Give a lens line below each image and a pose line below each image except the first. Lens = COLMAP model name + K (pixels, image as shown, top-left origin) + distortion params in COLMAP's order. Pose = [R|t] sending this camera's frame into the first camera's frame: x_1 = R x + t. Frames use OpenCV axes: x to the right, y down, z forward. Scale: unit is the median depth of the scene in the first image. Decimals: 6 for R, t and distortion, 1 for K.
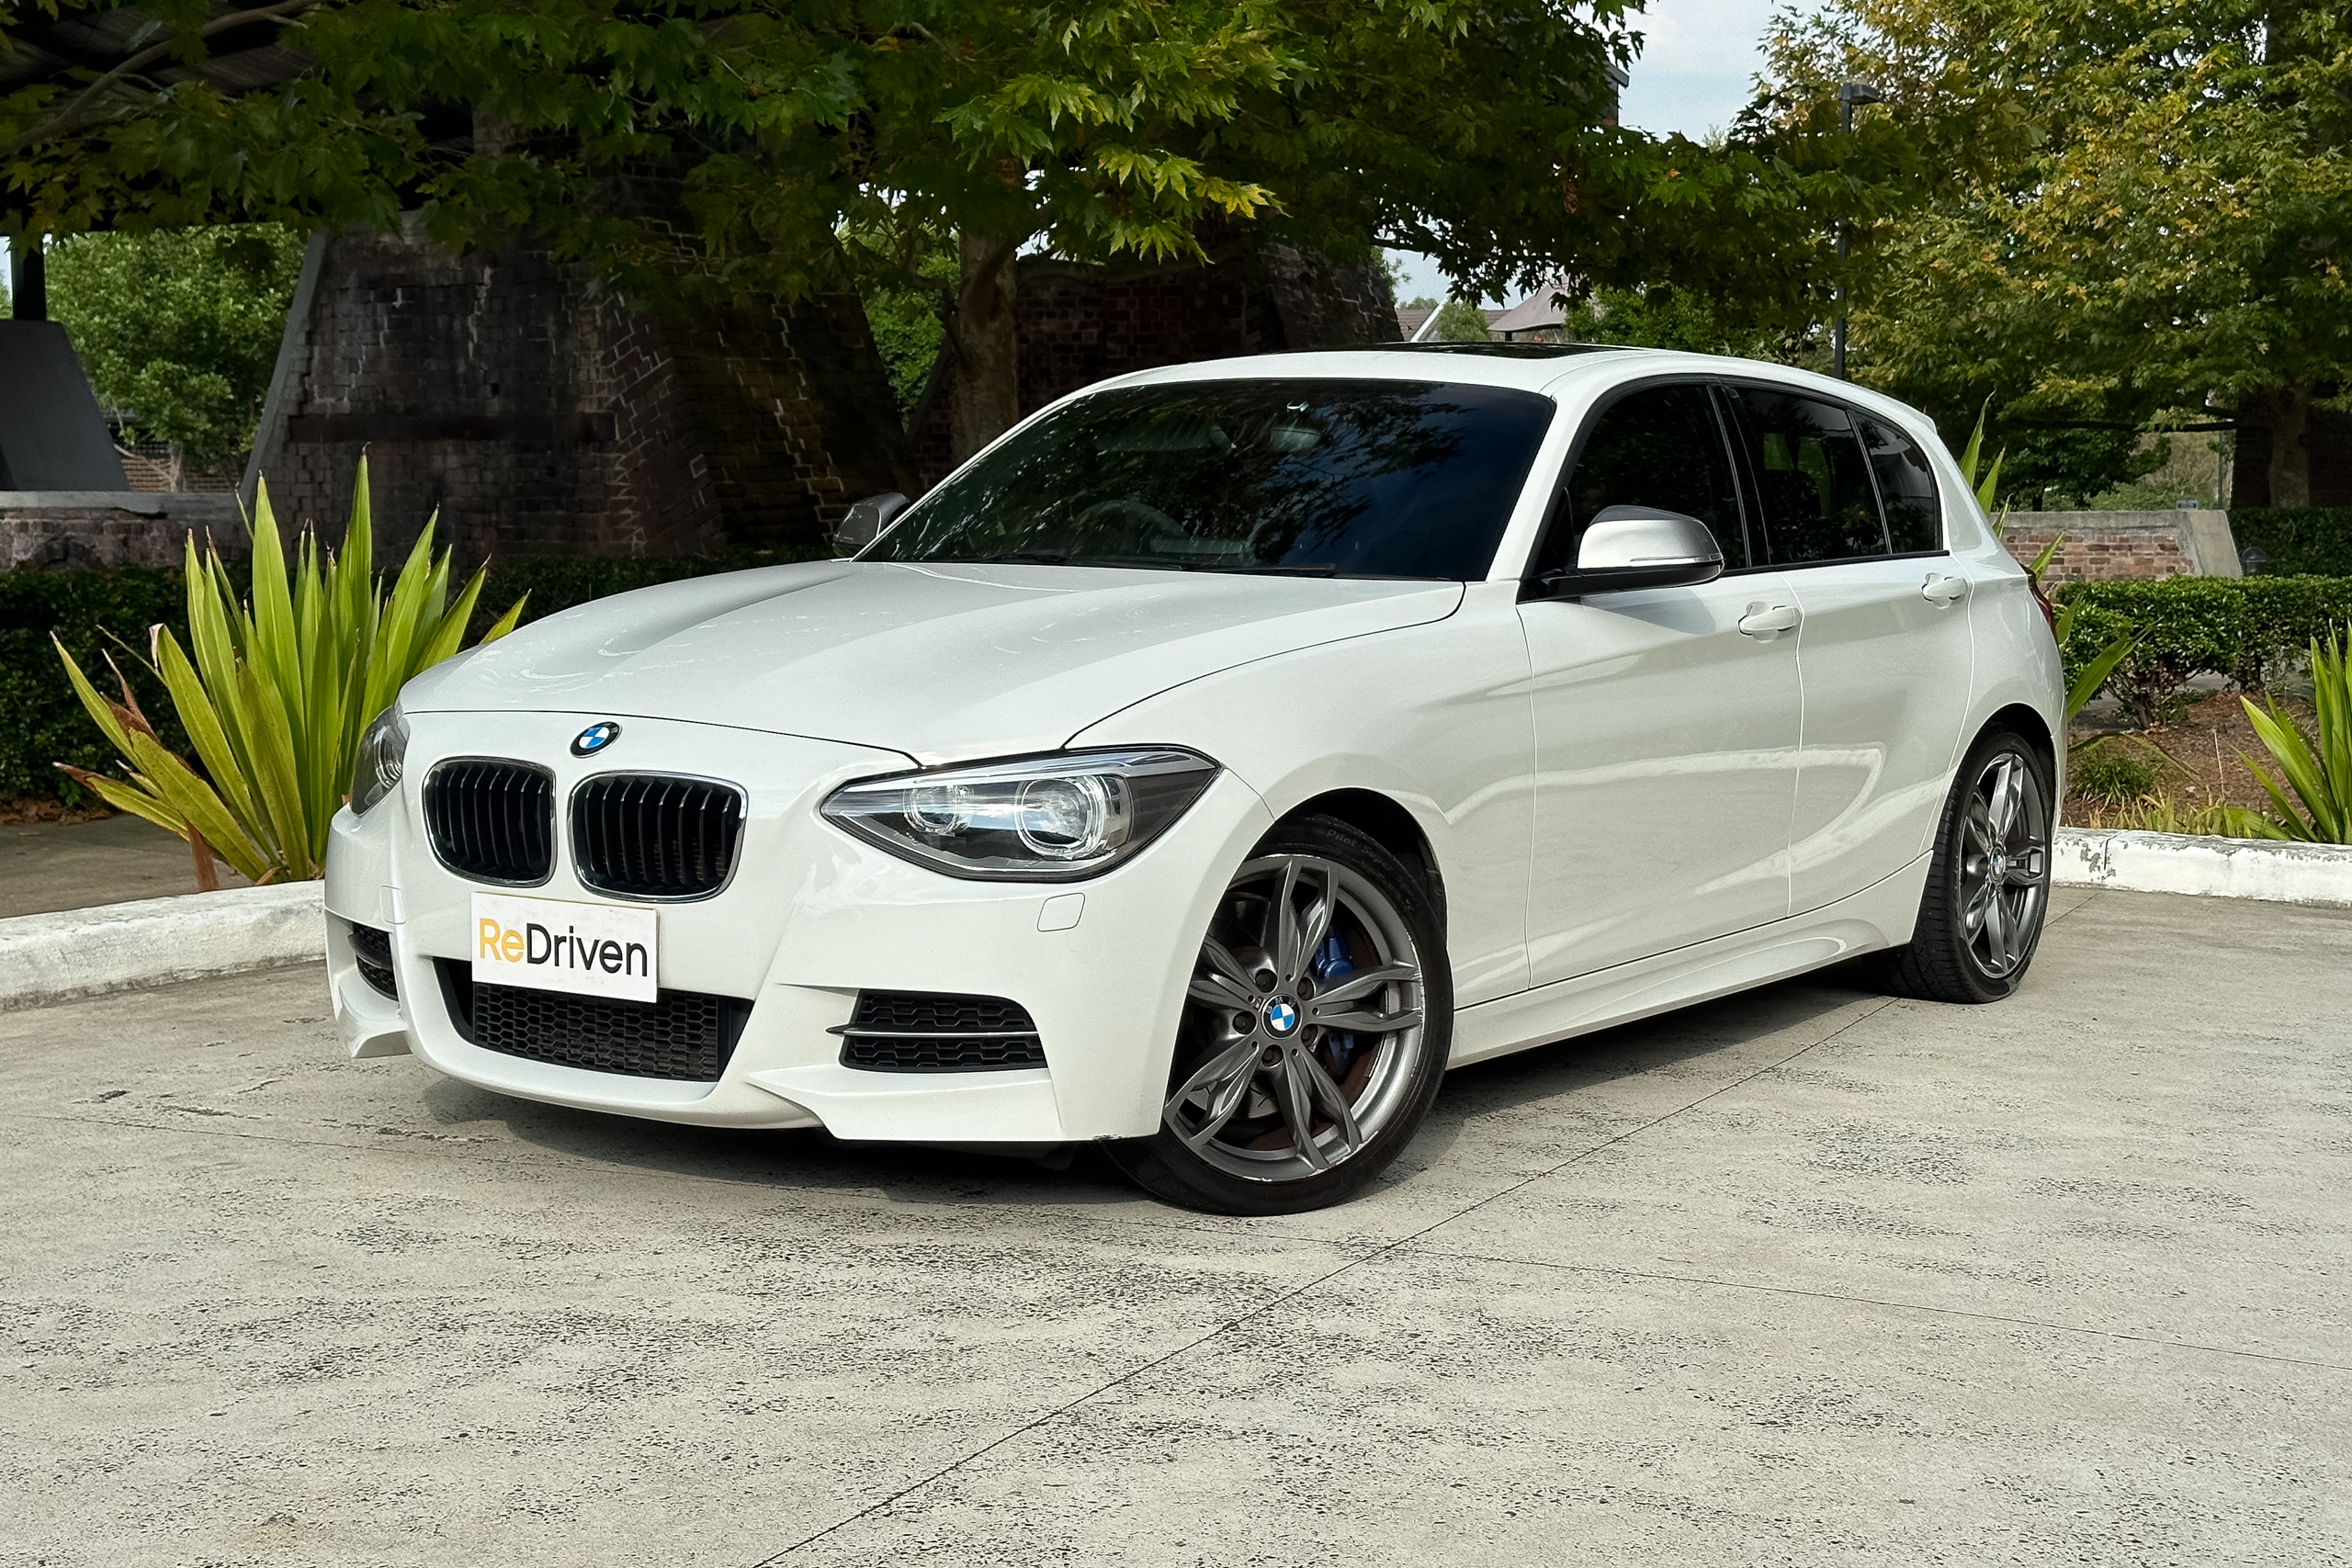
lens RADIAL K [[3223.2, 0, 1180.8], [0, 3223.2, 789.6], [0, 0, 1]] dist [0.144142, -0.061588]
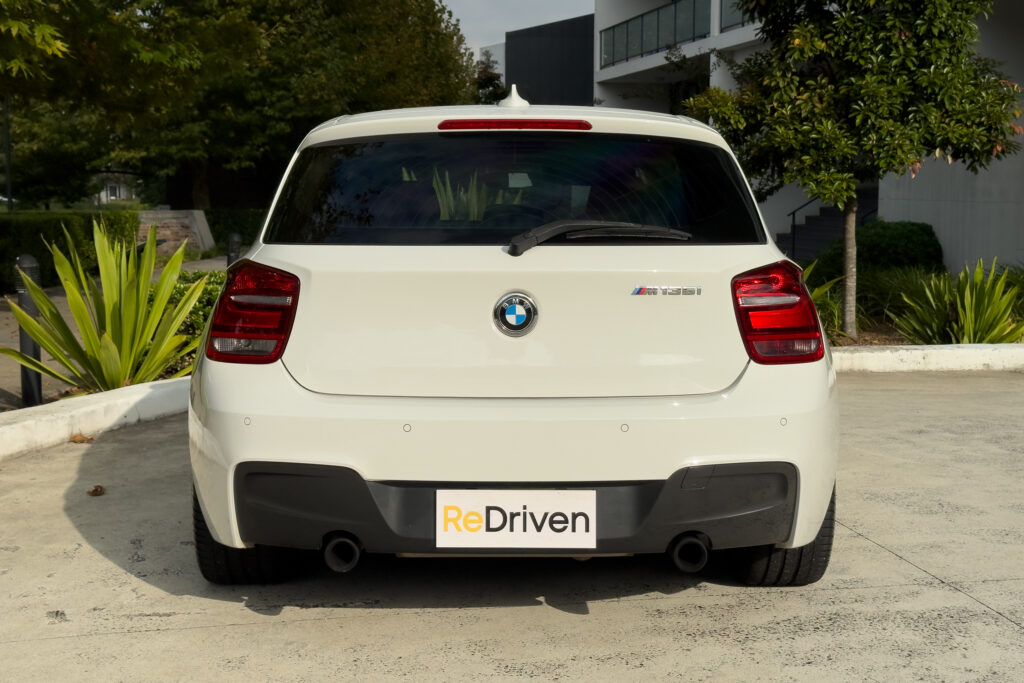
lens RADIAL K [[1403.4, 0, 514.1], [0, 1403.4, 343.9], [0, 0, 1]] dist [0.144142, -0.061588]
pose [[0.817067, -0.066816, 0.572659, -0.612313], [0.061779, 0.997690, 0.028262, -0.043307], [-0.573224, 0.012286, 0.819307, 0.399568]]
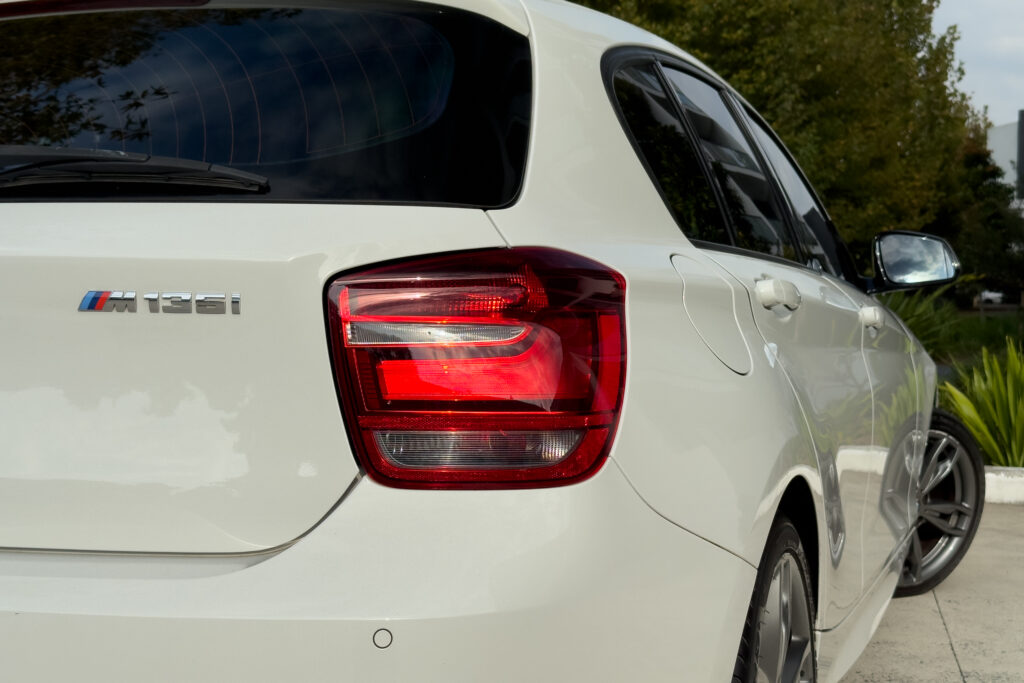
lens RADIAL K [[1427.9, 0, 512.0], [0, 1427.9, 341.5], [0, 0, 1]] dist [0.139442, -0.174866]
pose [[0.968040, -0.013702, 0.250420, -0.167447], [0.030086, 0.997640, -0.061714, -0.017239], [-0.248983, 0.067276, 0.966168, 0.612994]]
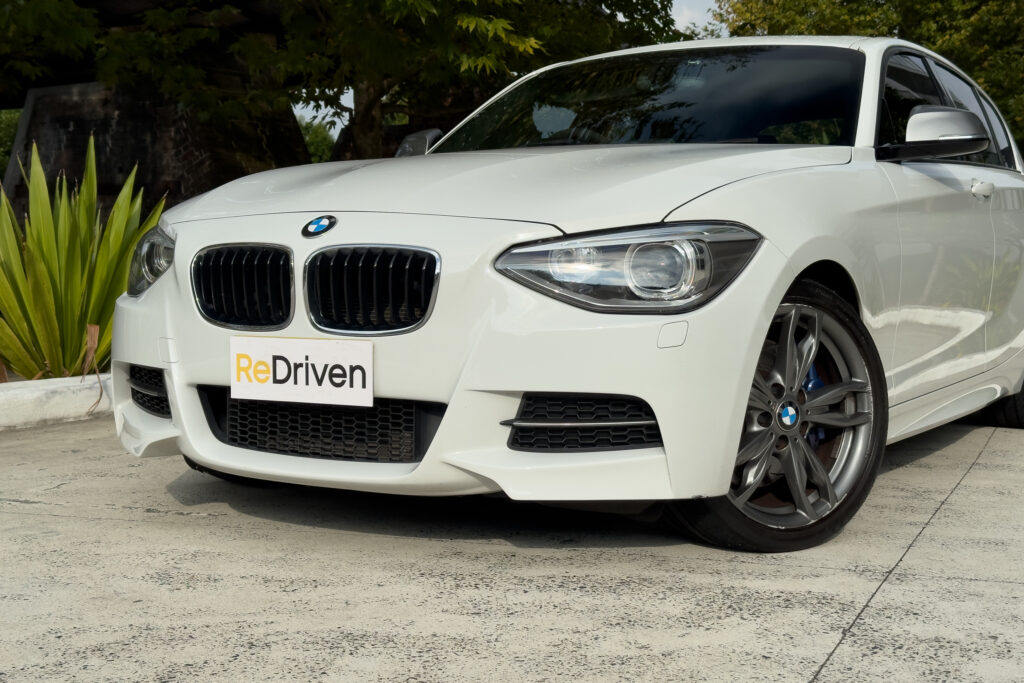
lens RADIAL K [[1412.1, 0, 512.0], [0, 1412.1, 341.5], [0, 0, 1]] dist [0.143868, -0.123512]
pose [[0.997086, -0.010840, 0.075508, -0.138854], [0.012964, 0.999532, -0.027708, 0.051950], [-0.075173, 0.028606, 0.996760, 0.358008]]
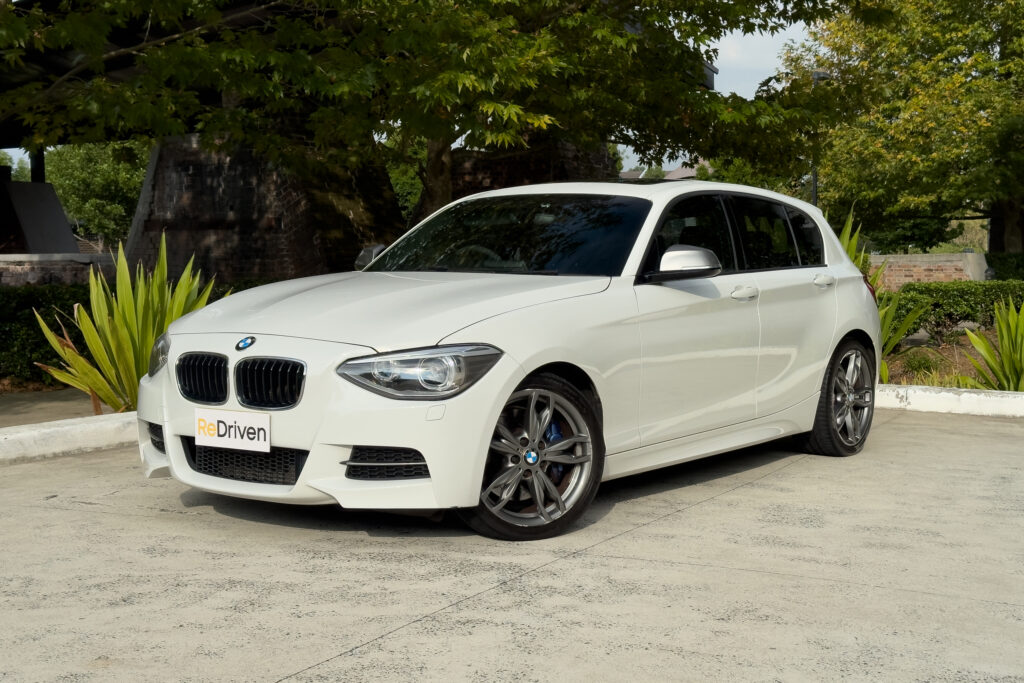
lens RADIAL K [[1401.3, 0, 501.7], [0, 1401.3, 330.9], [0, 0, 1]] dist [0.146869, -0.076827]
pose [[0.999669, -0.008551, -0.024266, 0.034637], [0.007694, 0.999350, -0.035227, 0.013030], [0.024551, 0.035028, 0.999085, -0.043480]]
